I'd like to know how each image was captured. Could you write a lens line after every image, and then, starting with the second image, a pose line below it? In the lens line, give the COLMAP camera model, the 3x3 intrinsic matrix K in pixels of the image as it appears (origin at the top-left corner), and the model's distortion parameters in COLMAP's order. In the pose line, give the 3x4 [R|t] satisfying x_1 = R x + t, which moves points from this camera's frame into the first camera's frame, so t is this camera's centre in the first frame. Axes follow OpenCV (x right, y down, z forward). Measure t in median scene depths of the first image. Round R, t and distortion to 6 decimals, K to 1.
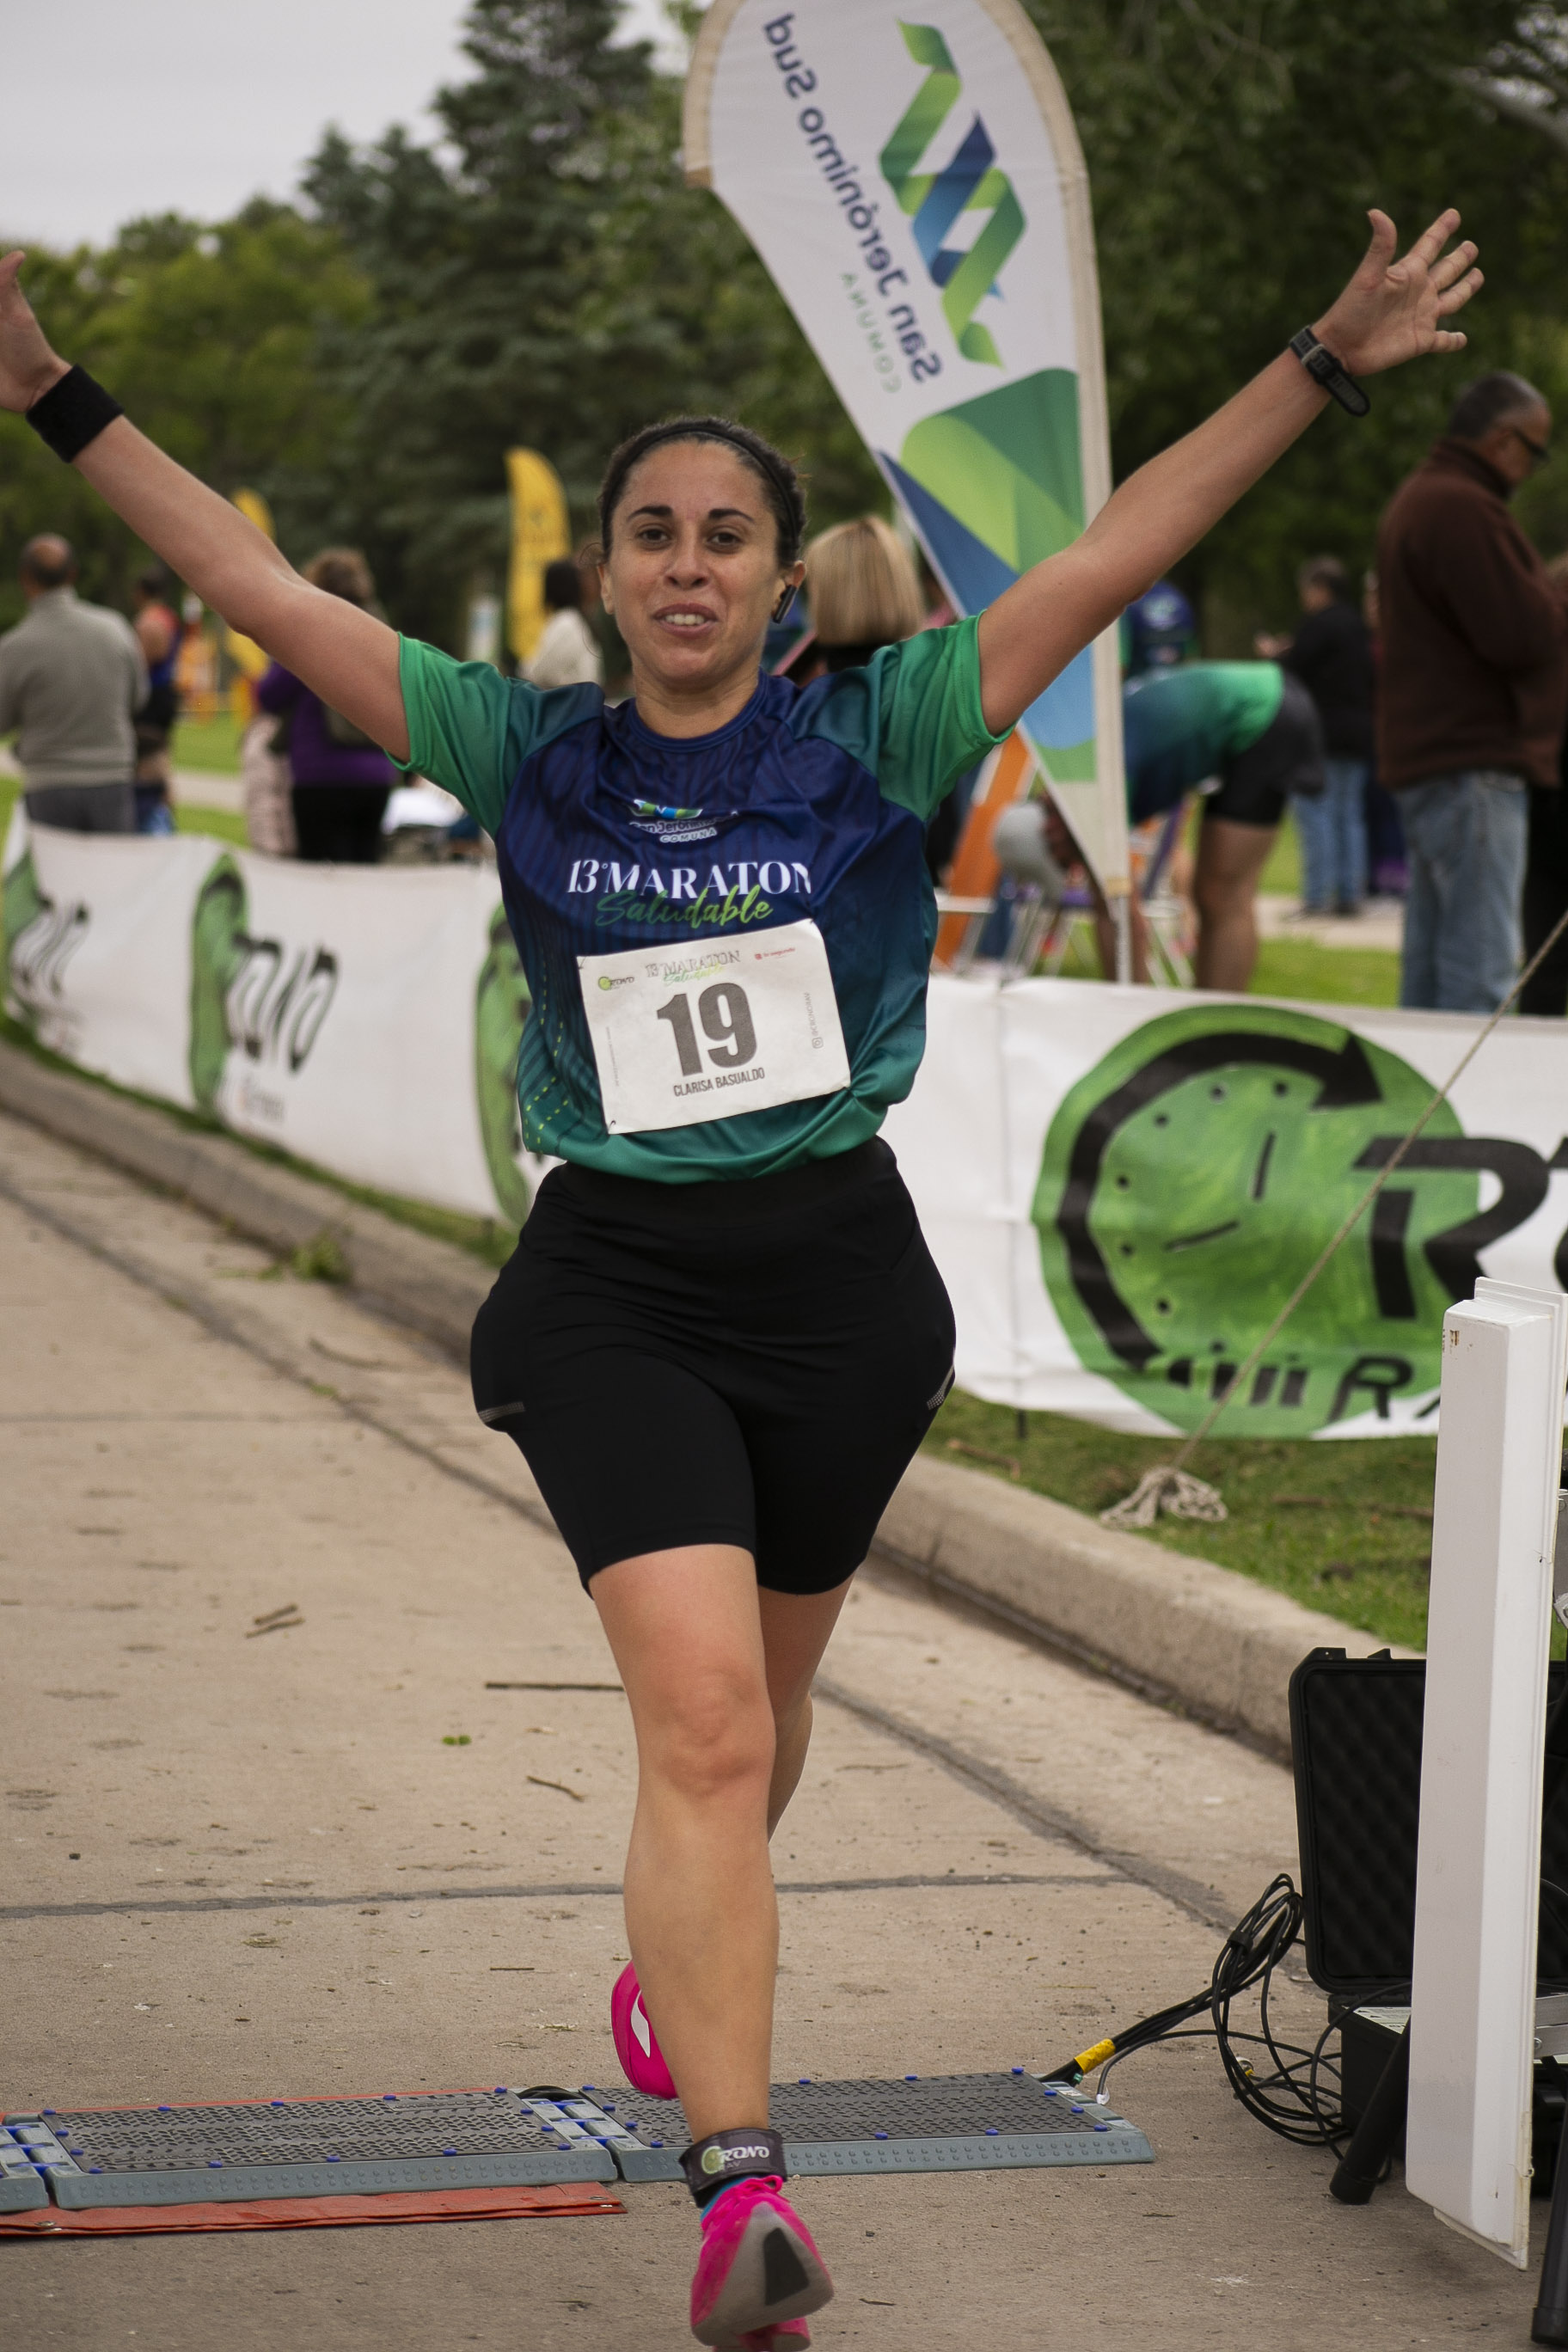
lens RADIAL K [[6758.0, 0, 845.7], [0, 6758.0, 1282.1], [0, 0, 1]] dist [0.321403, 0.000000]
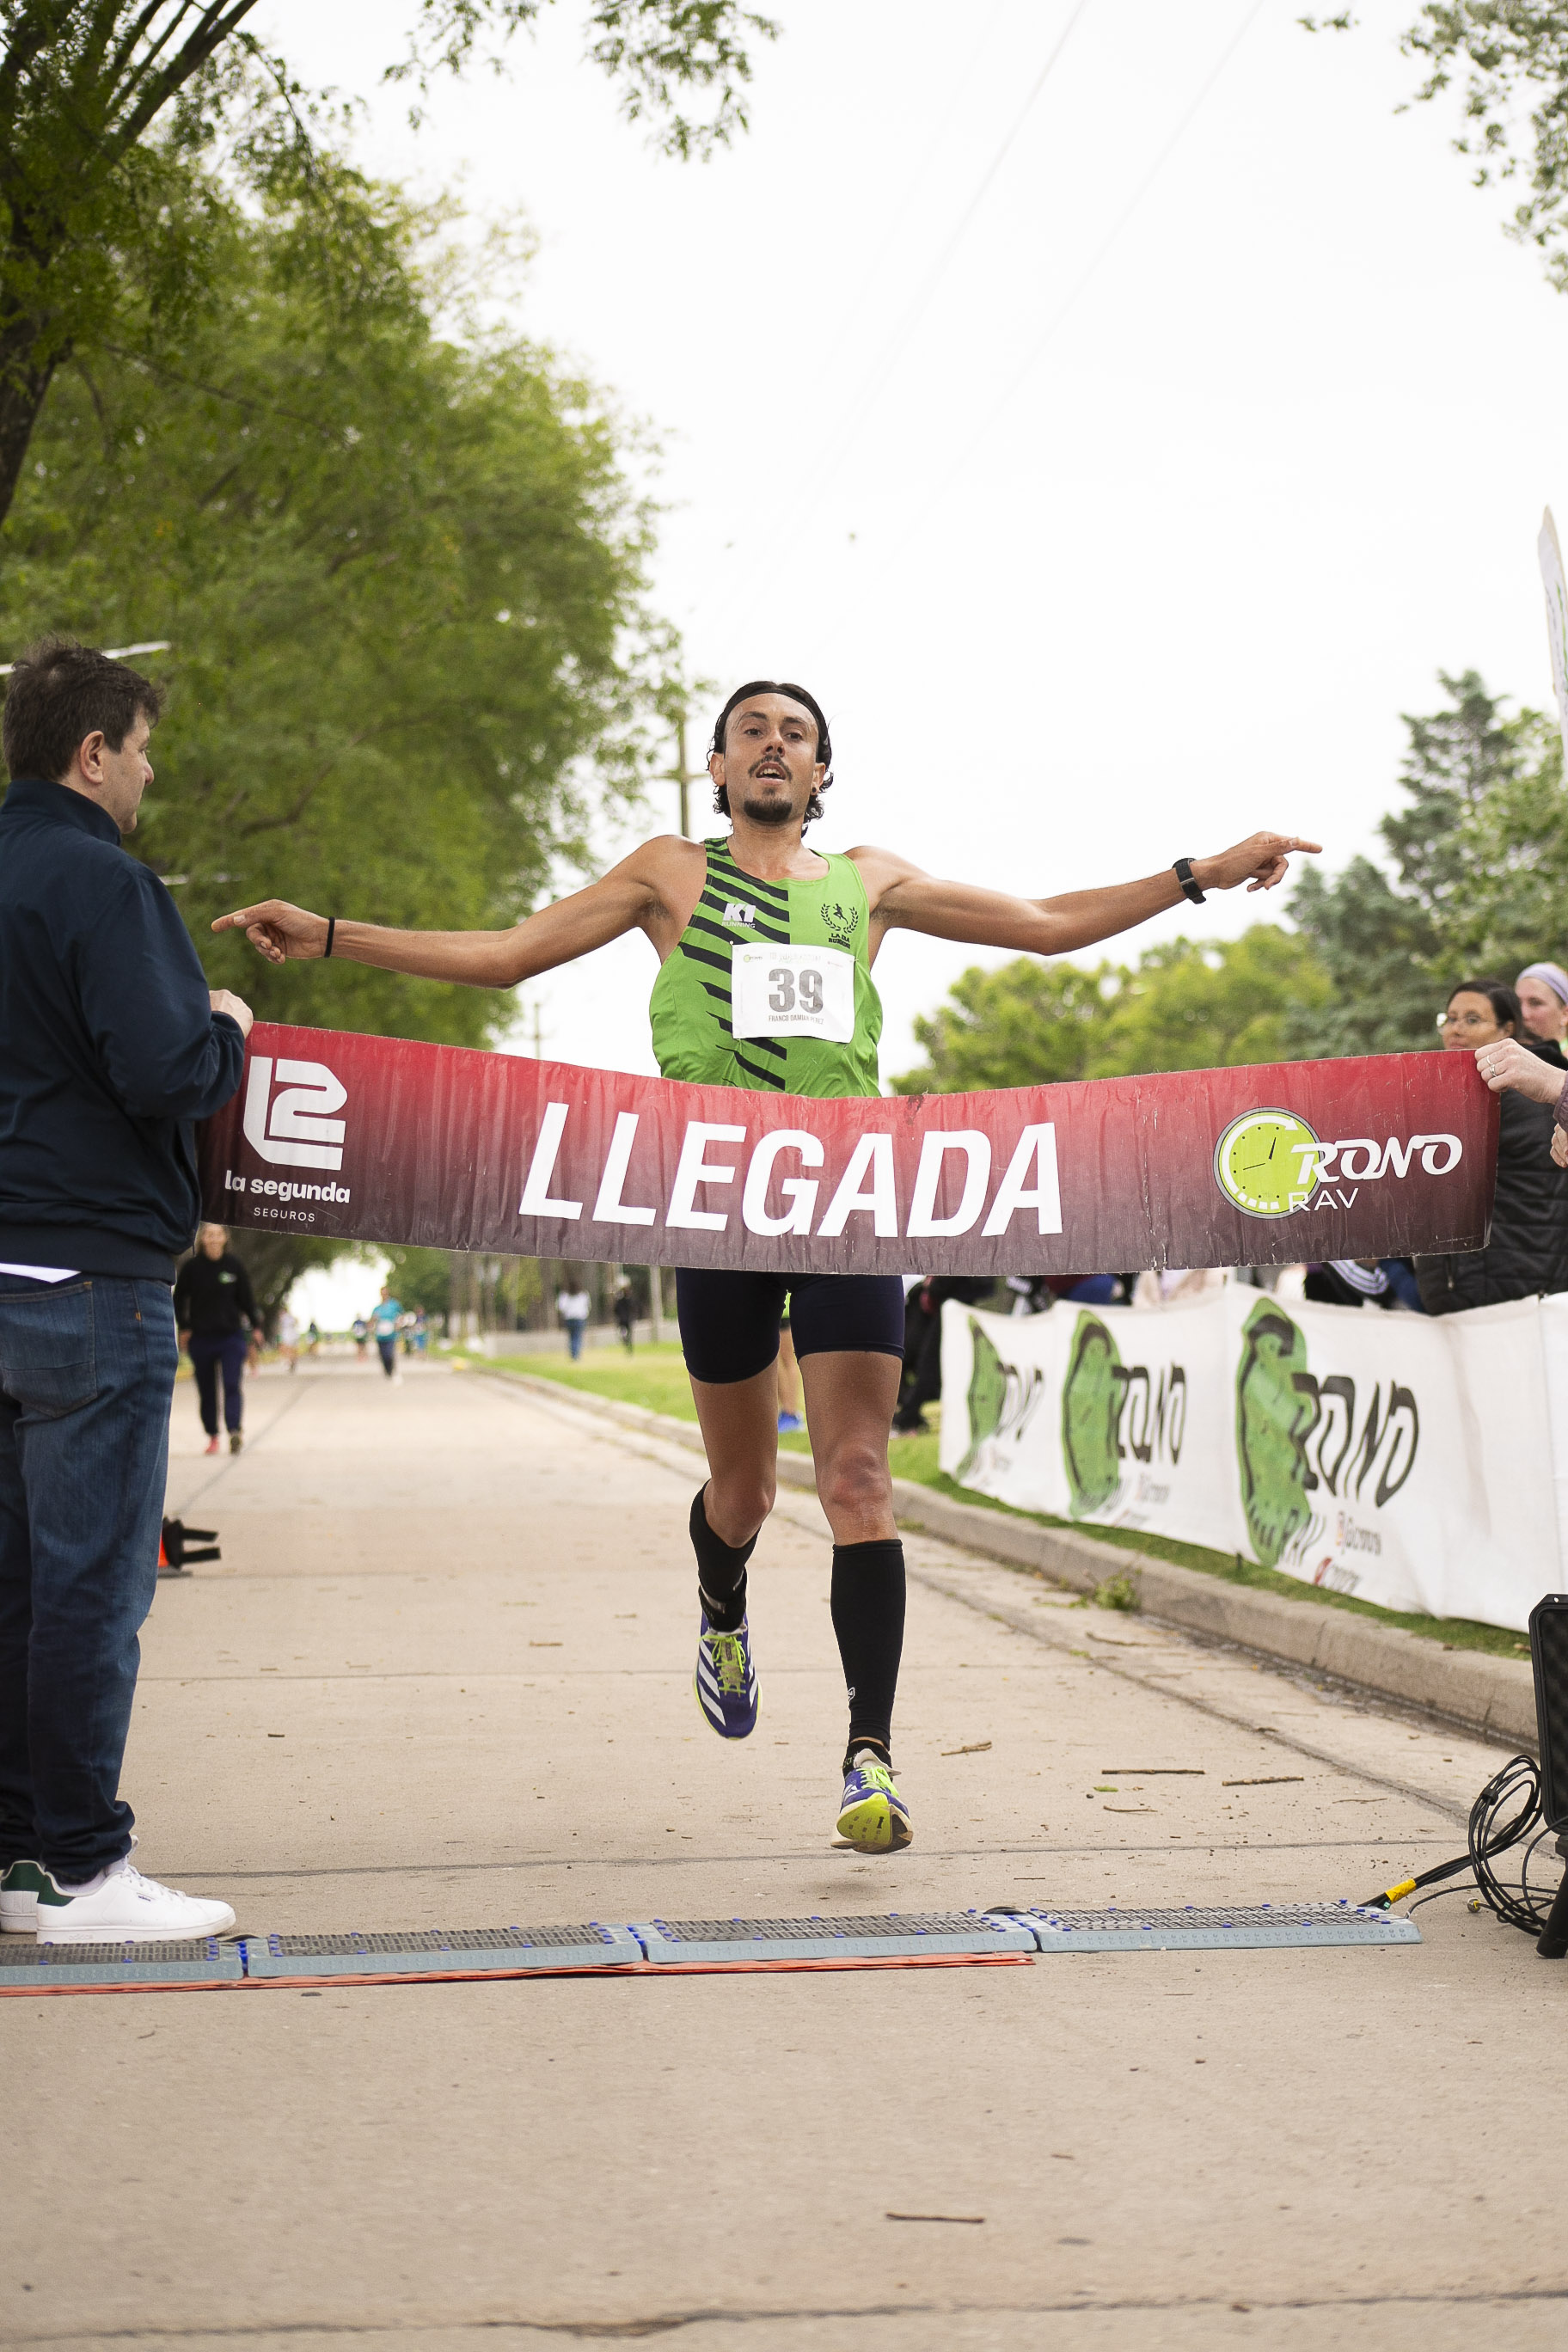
lens RADIAL K [[5745.9, 0, 842.2], [0, 5745.9, 1320.0], [0, 0, 1]] dist [0.048636, 0.000000]
pose [[0.984462, -0.038894, -0.171237, 0.093622], [0.022197, 0.994903, -0.098367, 0.079108], [0.174190, 0.093038, 0.980307, -0.142821]]
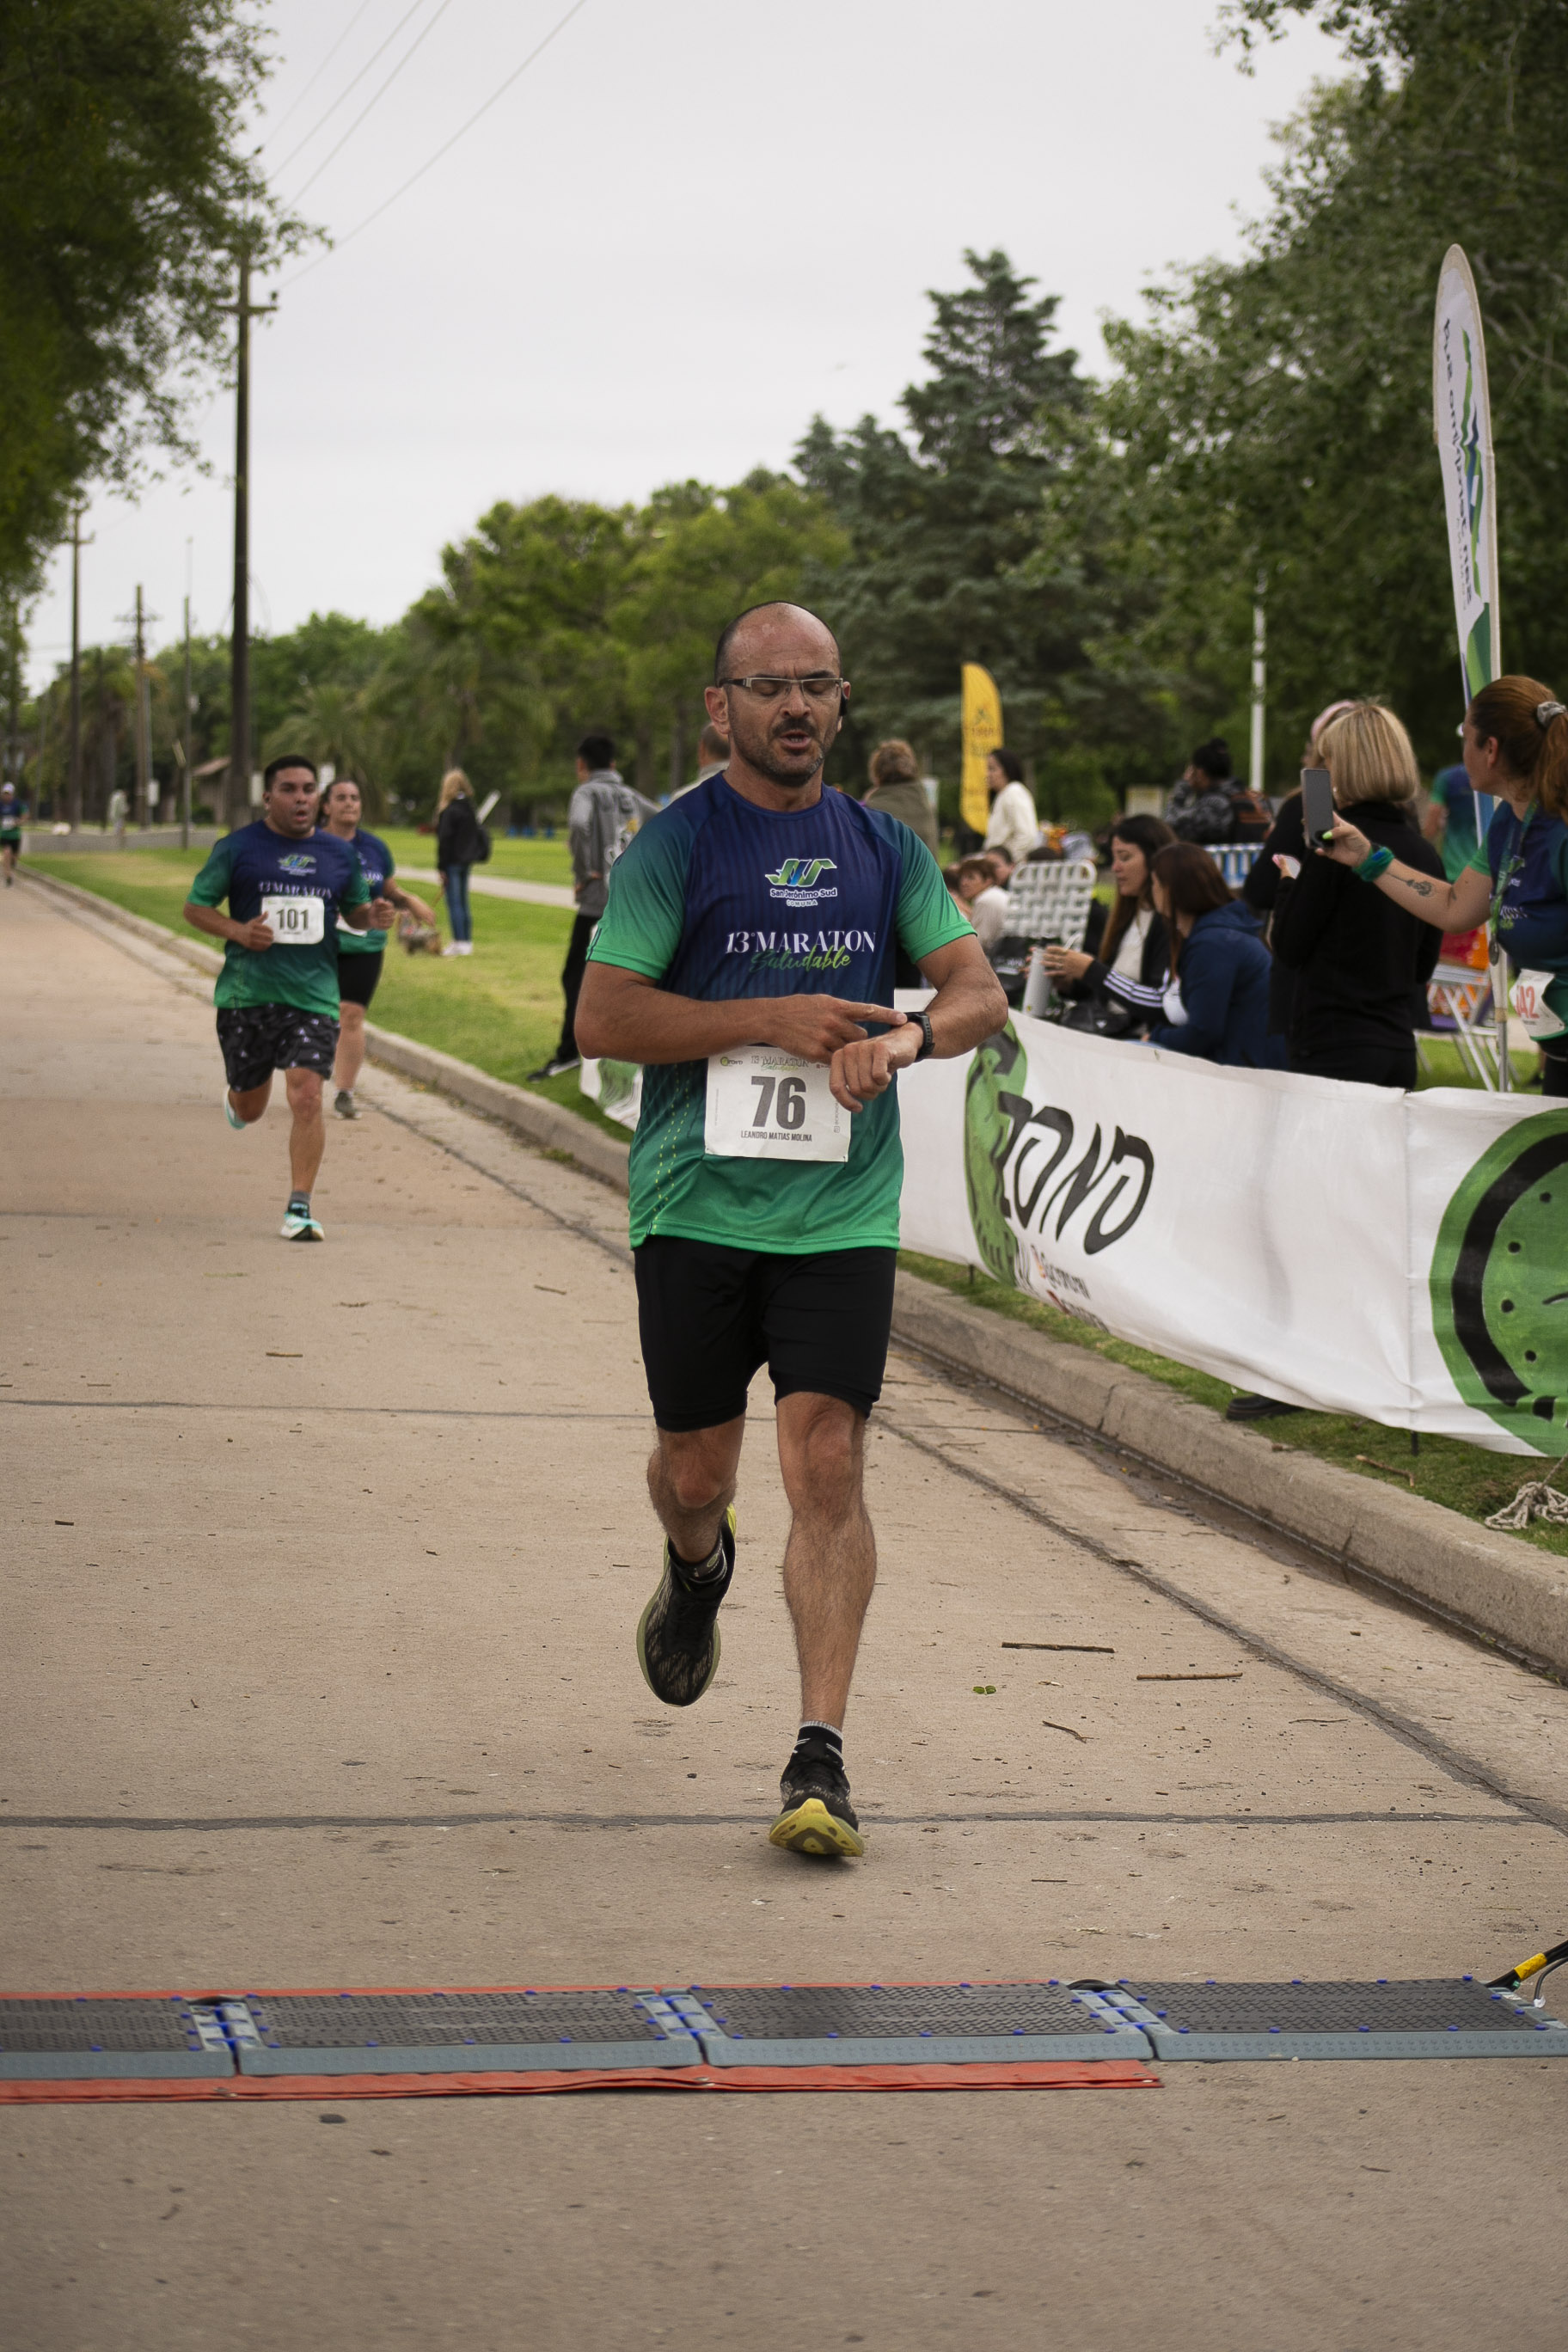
lens RADIAL K [[5260.3, 0, 832.2], [0, 5260.3, 1254.7], [0, 0, 1]] dist [-0.125133, 0.000000]
pose [[0.997614, 0.022678, -0.065215, -0.022106], [-0.023302, 0.999690, -0.008824, -0.003122], [0.064994, 0.010323, 0.997832, 0.028084]]
